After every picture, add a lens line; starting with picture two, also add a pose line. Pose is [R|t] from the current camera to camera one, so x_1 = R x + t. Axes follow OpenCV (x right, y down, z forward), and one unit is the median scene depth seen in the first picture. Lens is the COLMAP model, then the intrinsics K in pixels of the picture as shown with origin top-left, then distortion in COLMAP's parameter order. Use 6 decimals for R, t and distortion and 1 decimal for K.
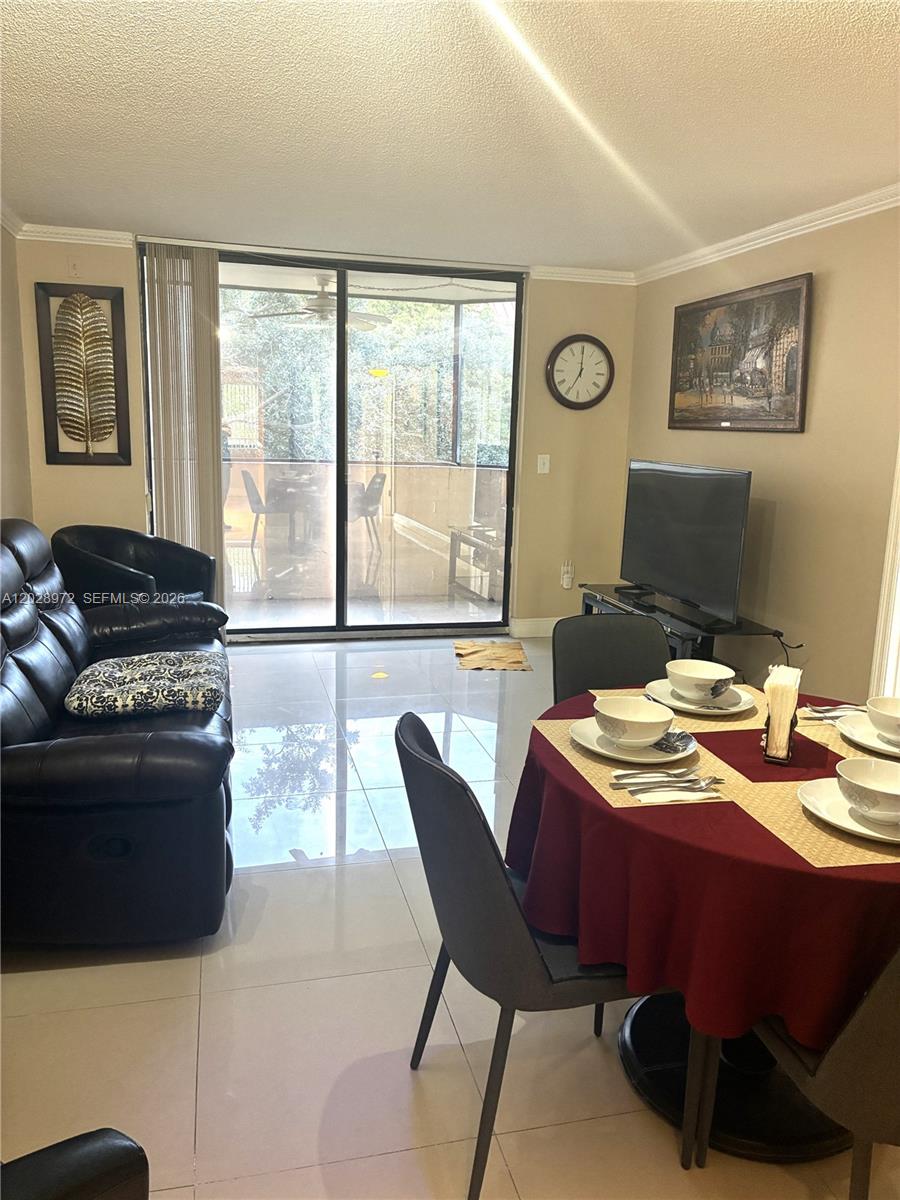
lens RADIAL K [[908.7, 0, 450.7], [0, 908.7, 602.5], [0, 0, 1]] dist [0.014364, 0.000141]
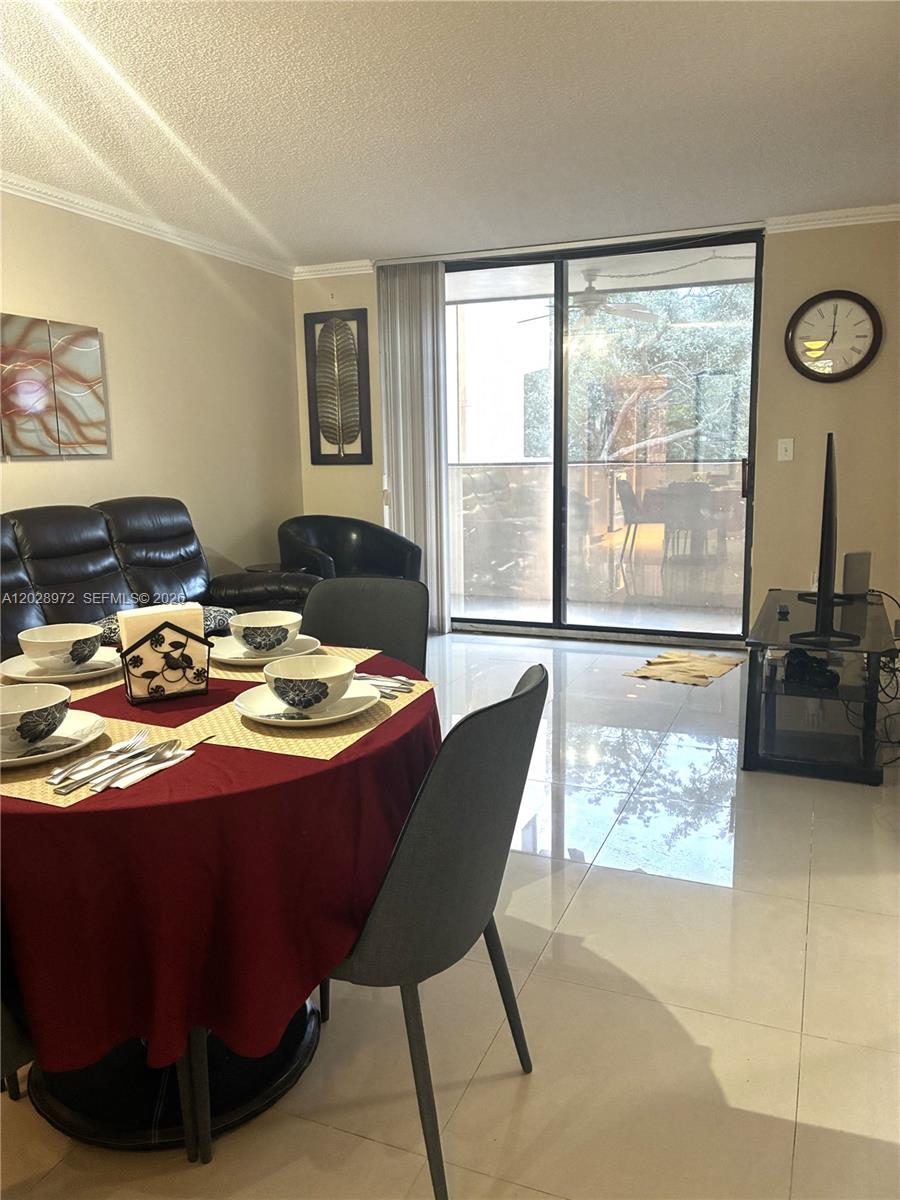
lens RADIAL K [[908.7, 0, 447.6], [0, 908.7, 597.1], [0, 0, 1]] dist [0.014364, 0.000141]
pose [[0.799627, 0.055759, -0.597903, 0.398917], [-0.077963, 0.996892, -0.011299, 0.019029], [0.595415, 0.055649, 0.801489, 0.156737]]
